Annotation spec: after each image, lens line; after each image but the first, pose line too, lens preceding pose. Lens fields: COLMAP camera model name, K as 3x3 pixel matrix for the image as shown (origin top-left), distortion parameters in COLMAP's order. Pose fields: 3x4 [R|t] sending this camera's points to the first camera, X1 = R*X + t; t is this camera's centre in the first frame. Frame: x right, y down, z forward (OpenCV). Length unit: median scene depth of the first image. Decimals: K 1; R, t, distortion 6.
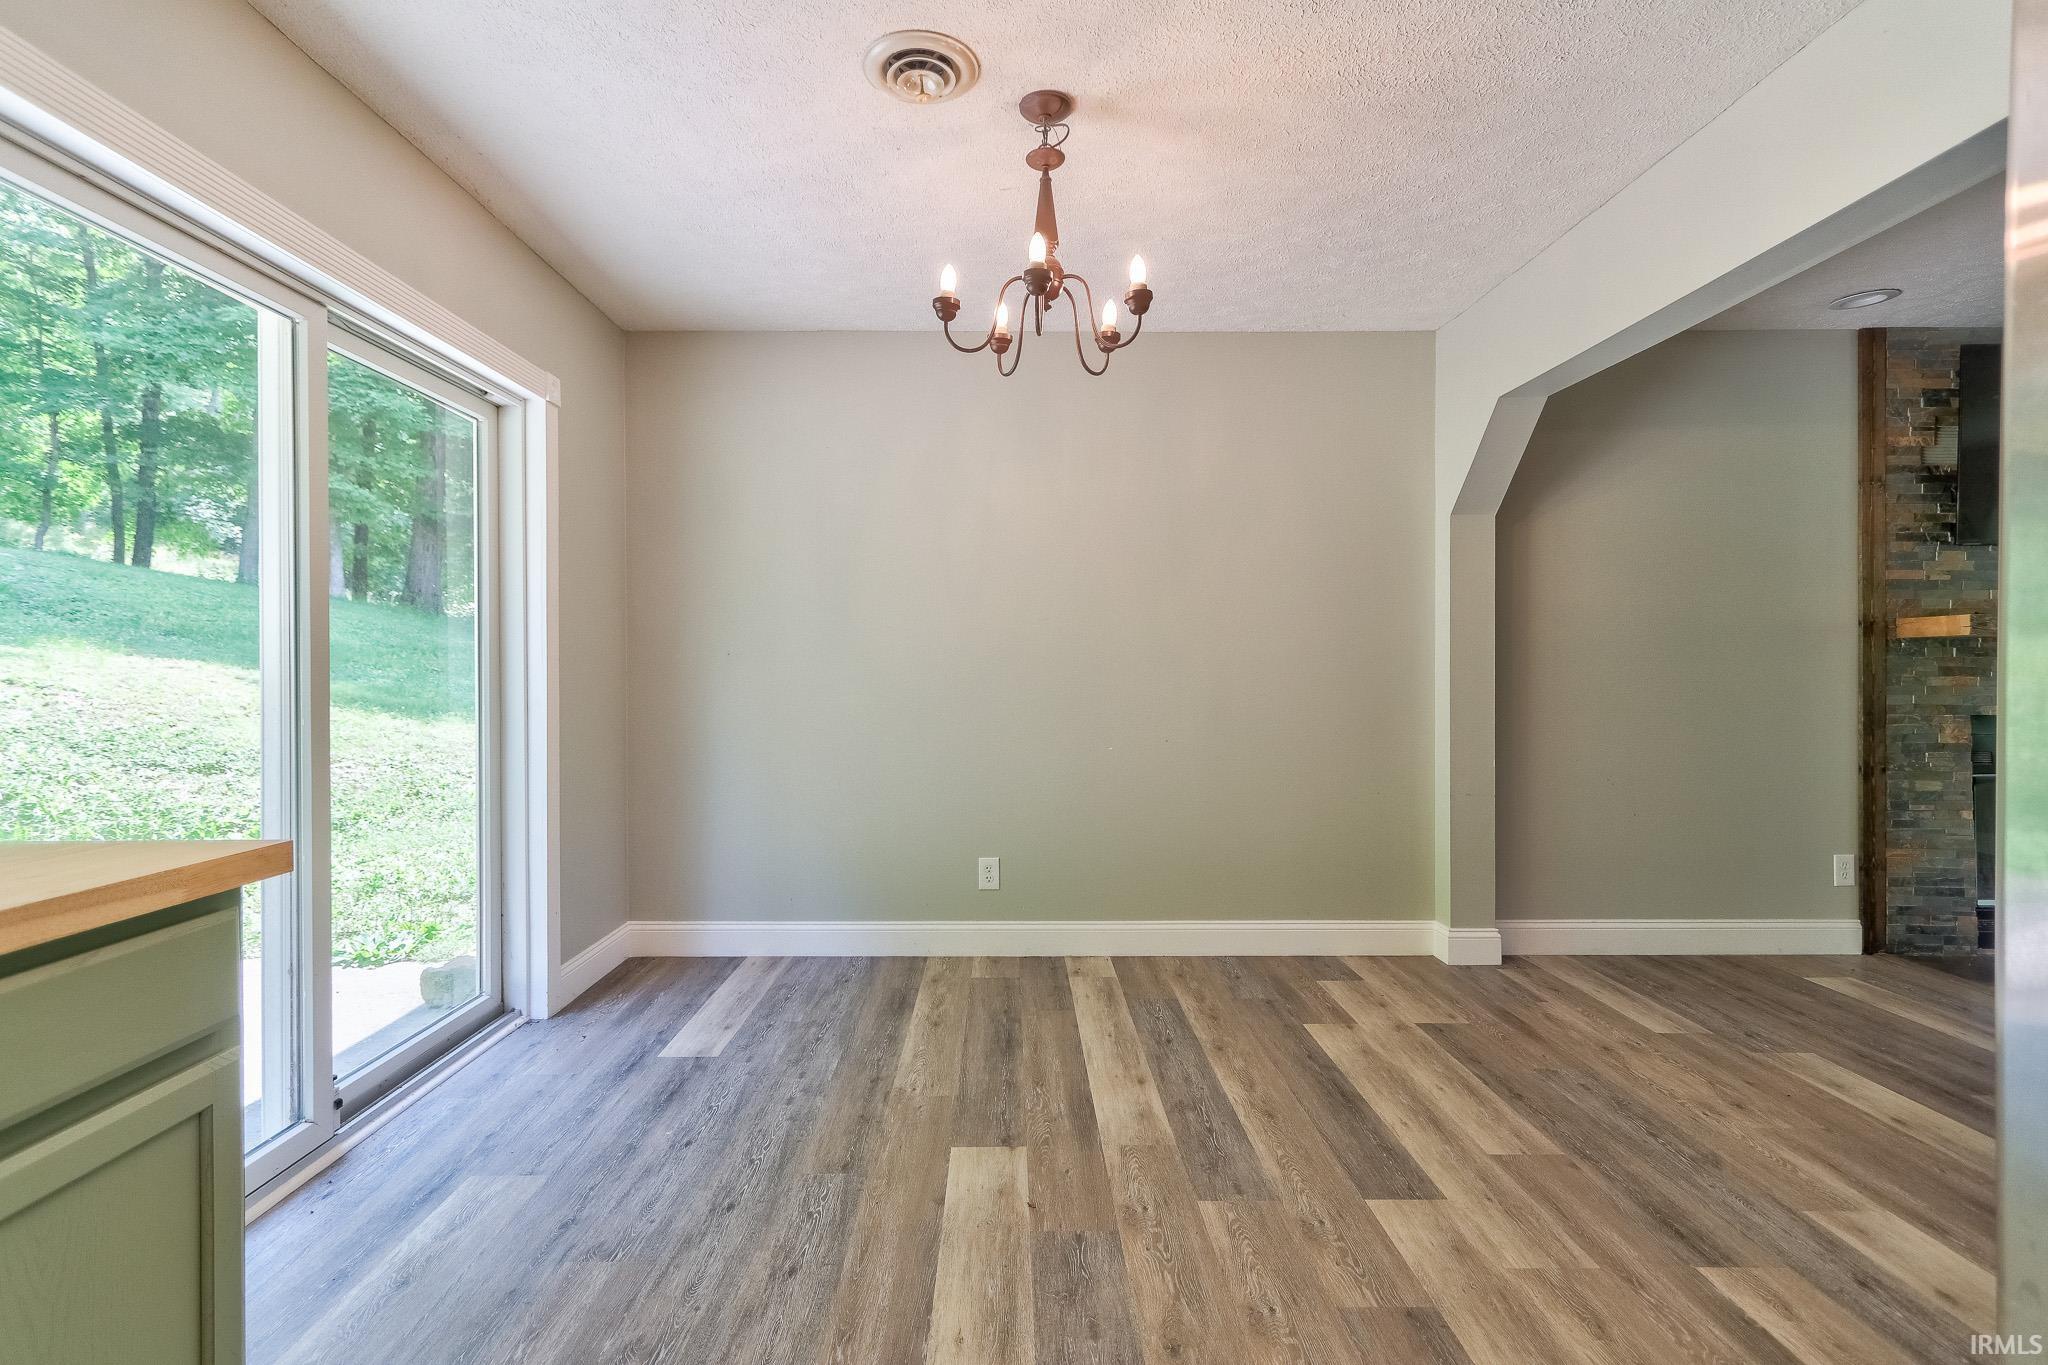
lens RADIAL K [[971.1, 0, 988.5], [0, 971.1, 674.4], [0, 0, 1]] dist [0.018471, -0.000040]
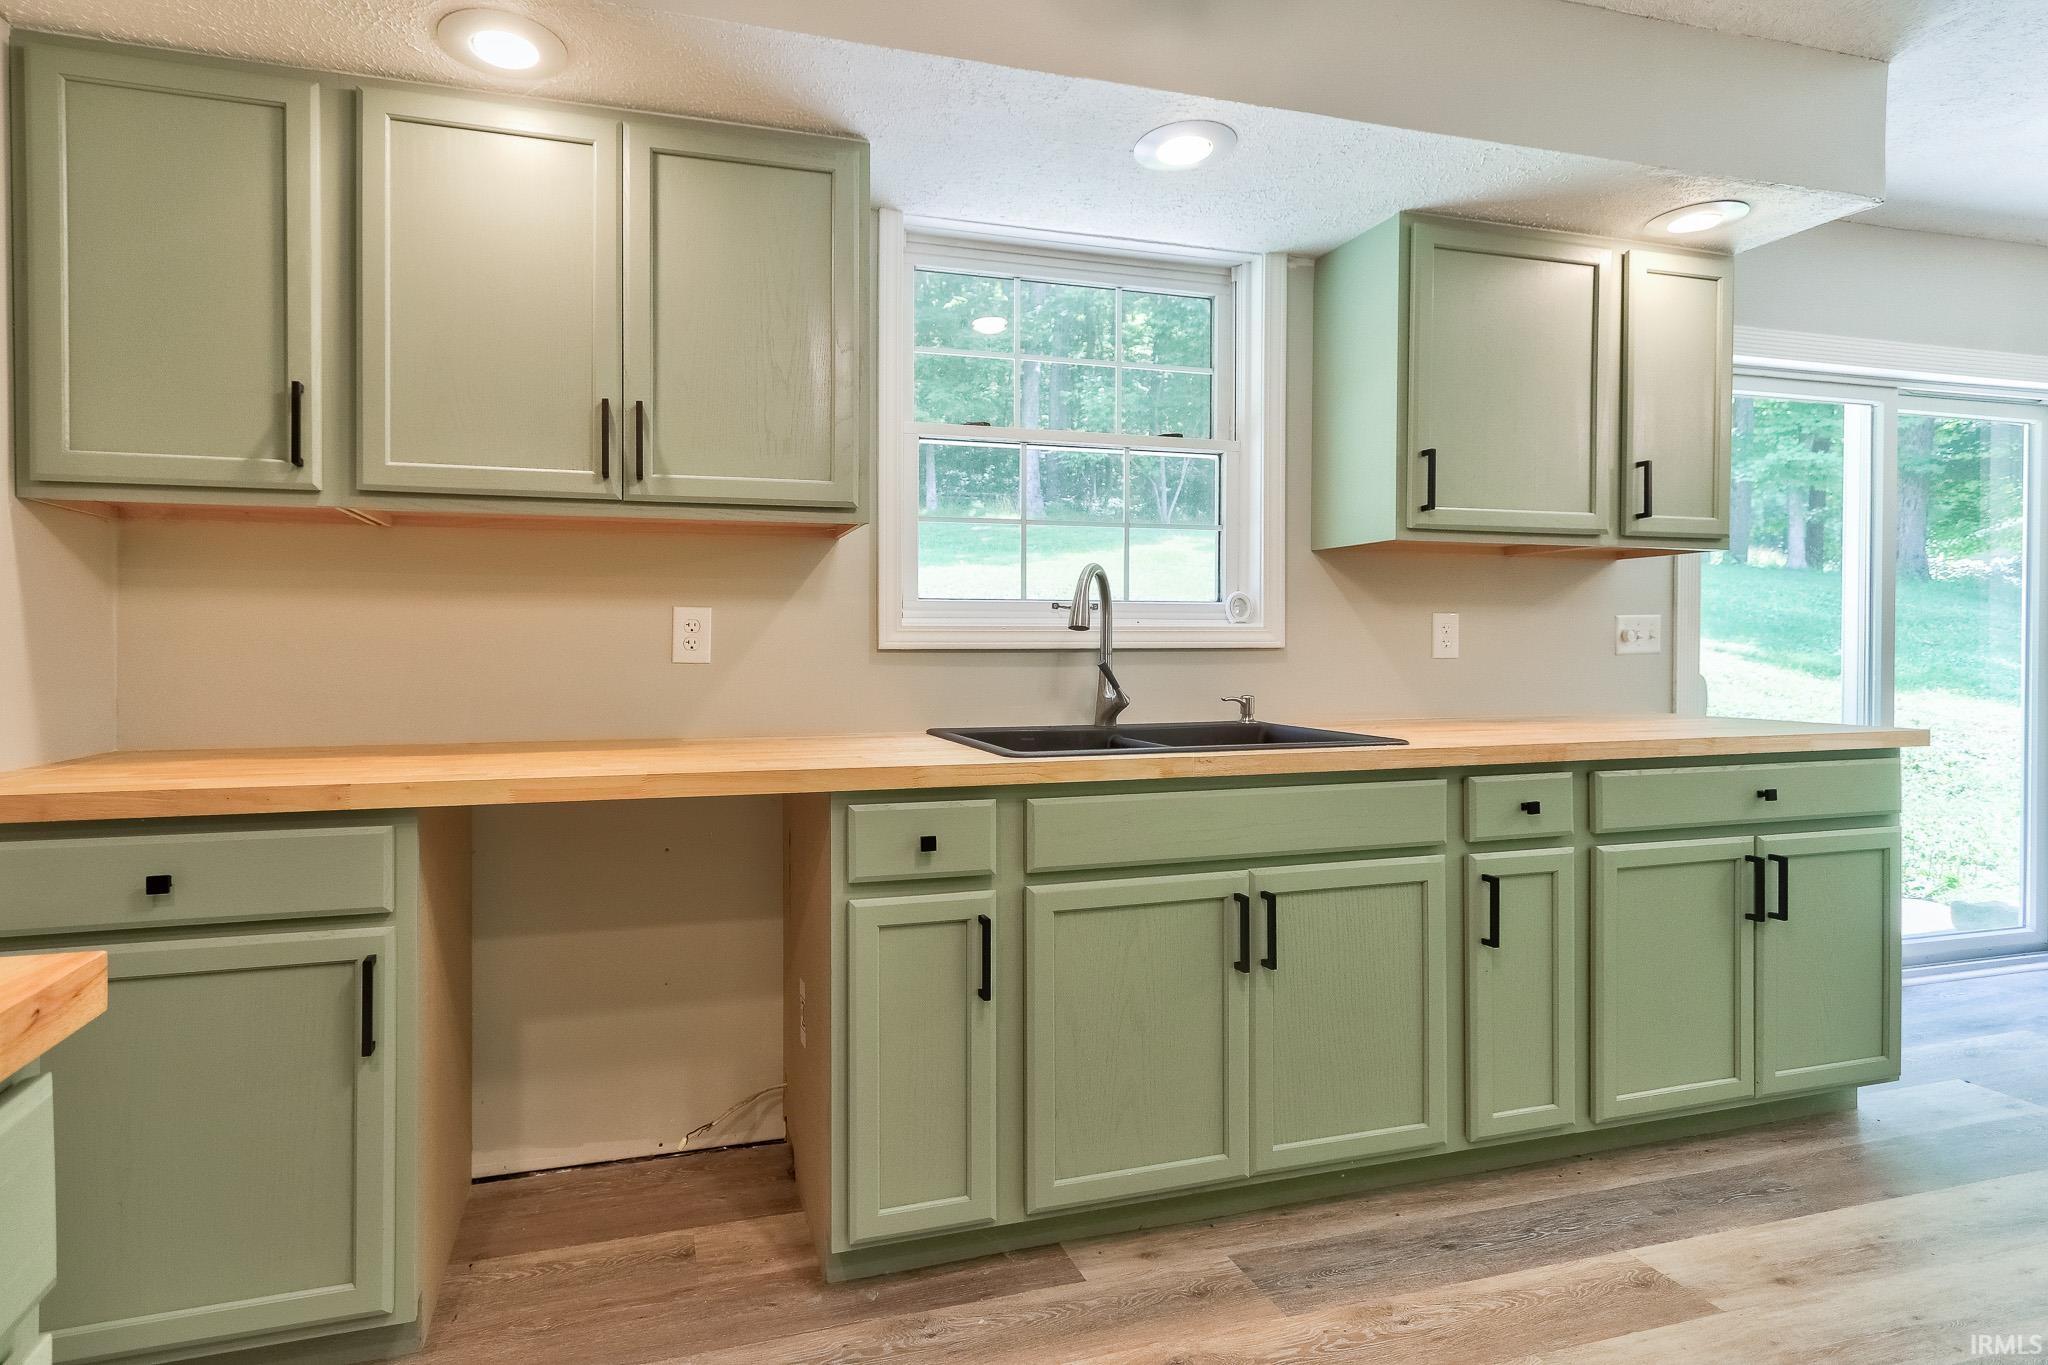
lens RADIAL K [[992.9, 0, 905.1], [0, 992.9, 651.1], [0, 0, 1]] dist [0.000739, 0.000445]
pose [[0.266516, 0.009469, -0.963784, 0.307016], [-0.006338, 0.999947, 0.008072, 0.006043], [0.963810, 0.003957, 0.266562, -0.702386]]
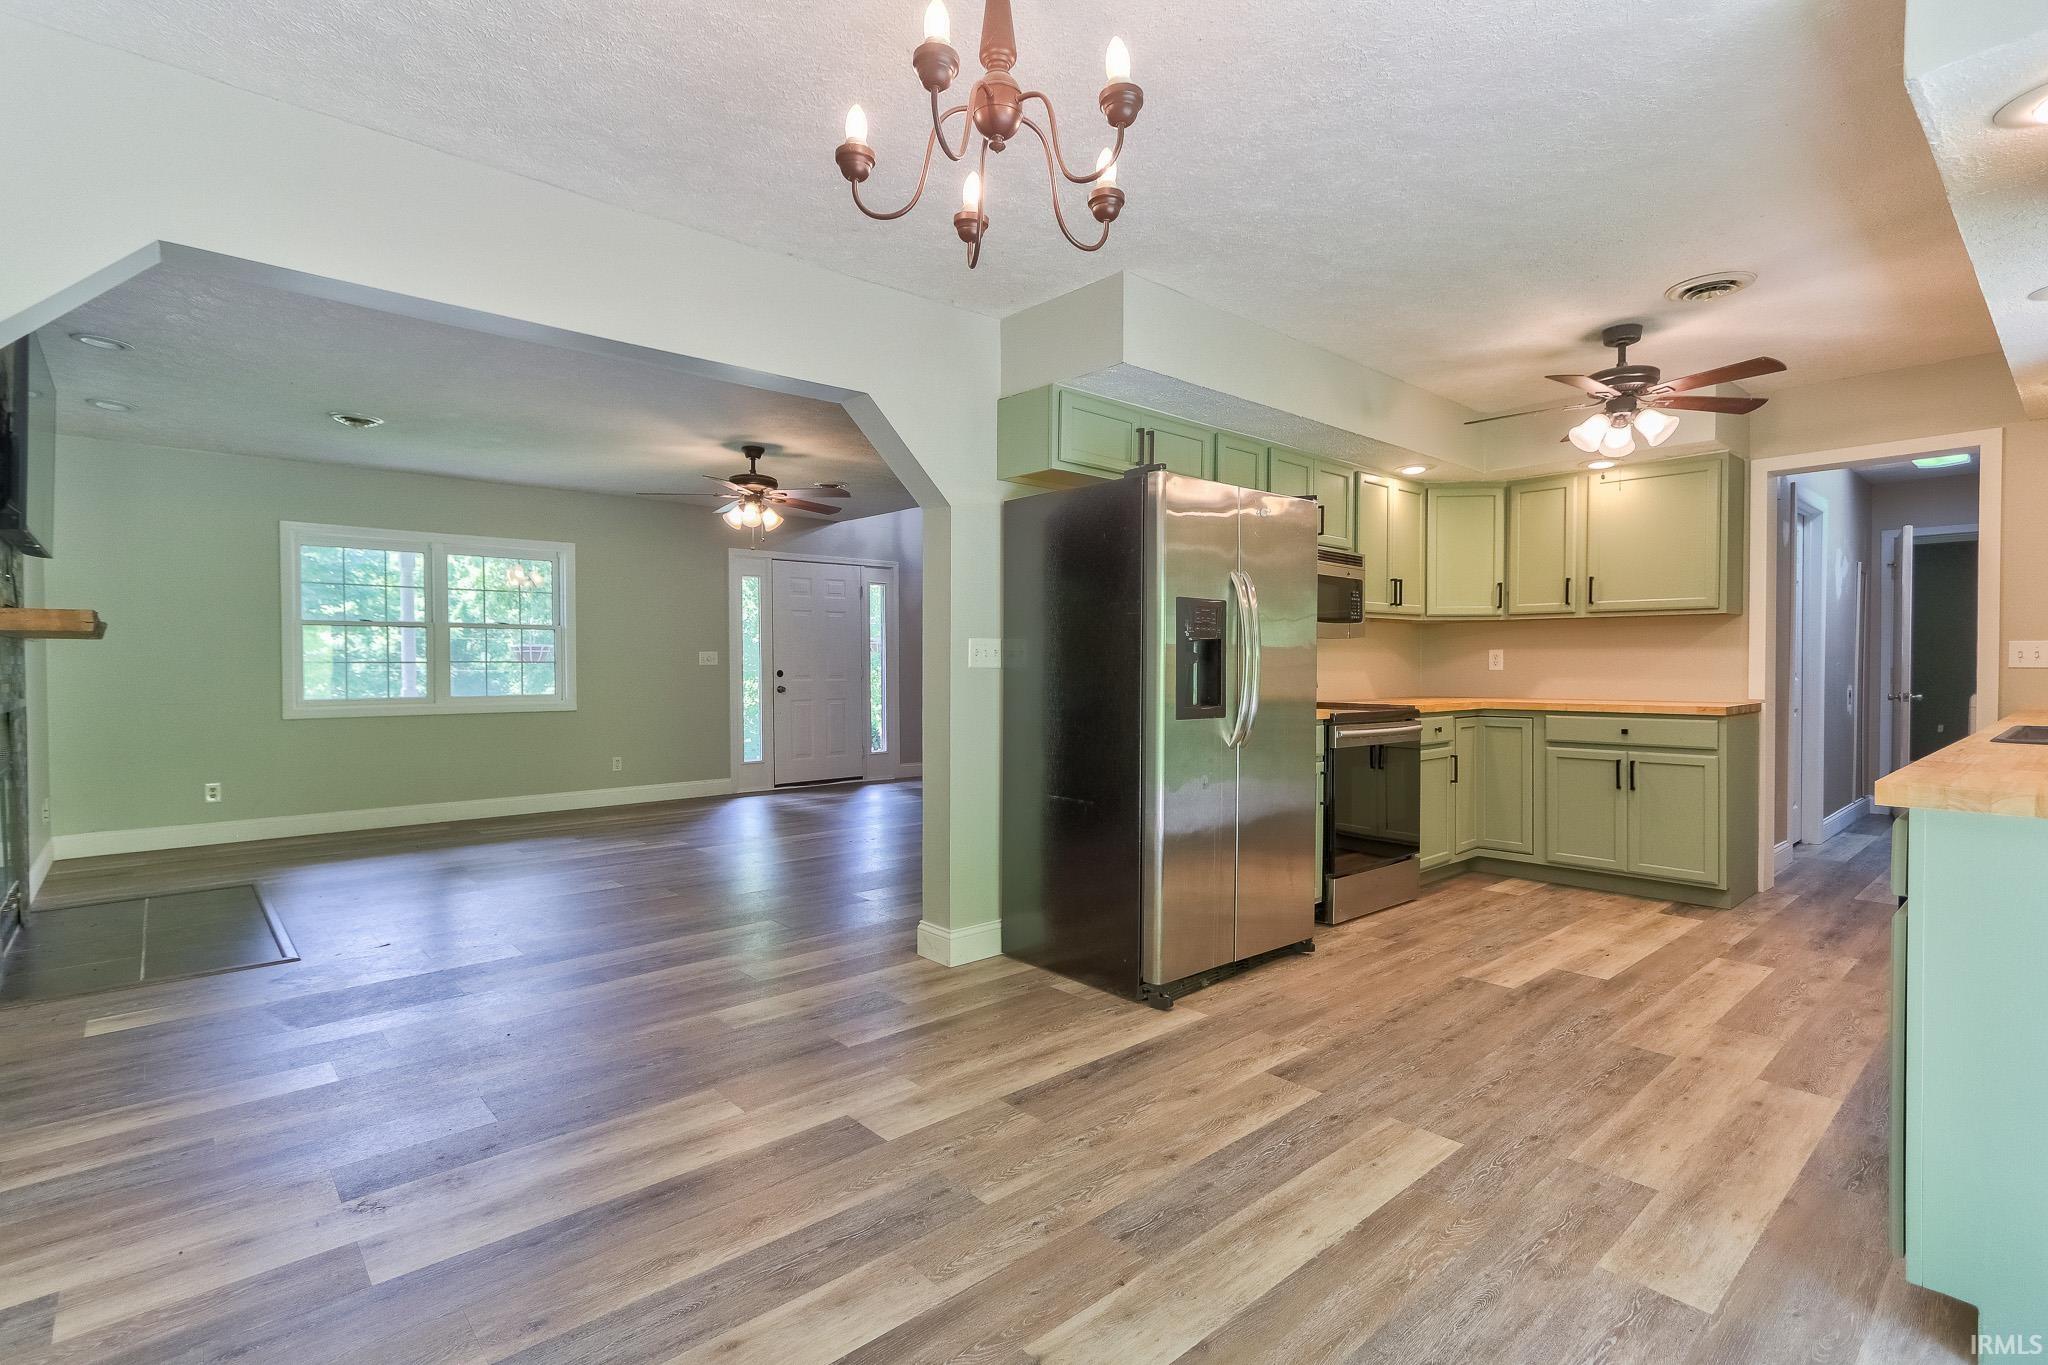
lens RADIAL K [[929.3, 0, 1024.0], [0, 929.3, 682.5], [0, 0, 1]] dist [0.002204, 0.000030]
pose [[-0.676512, -0.008391, 0.736384, -0.409535], [0.008987, 0.999767, 0.019648, -0.001792], [-0.736377, 0.019910, -0.676278, 1.323815]]
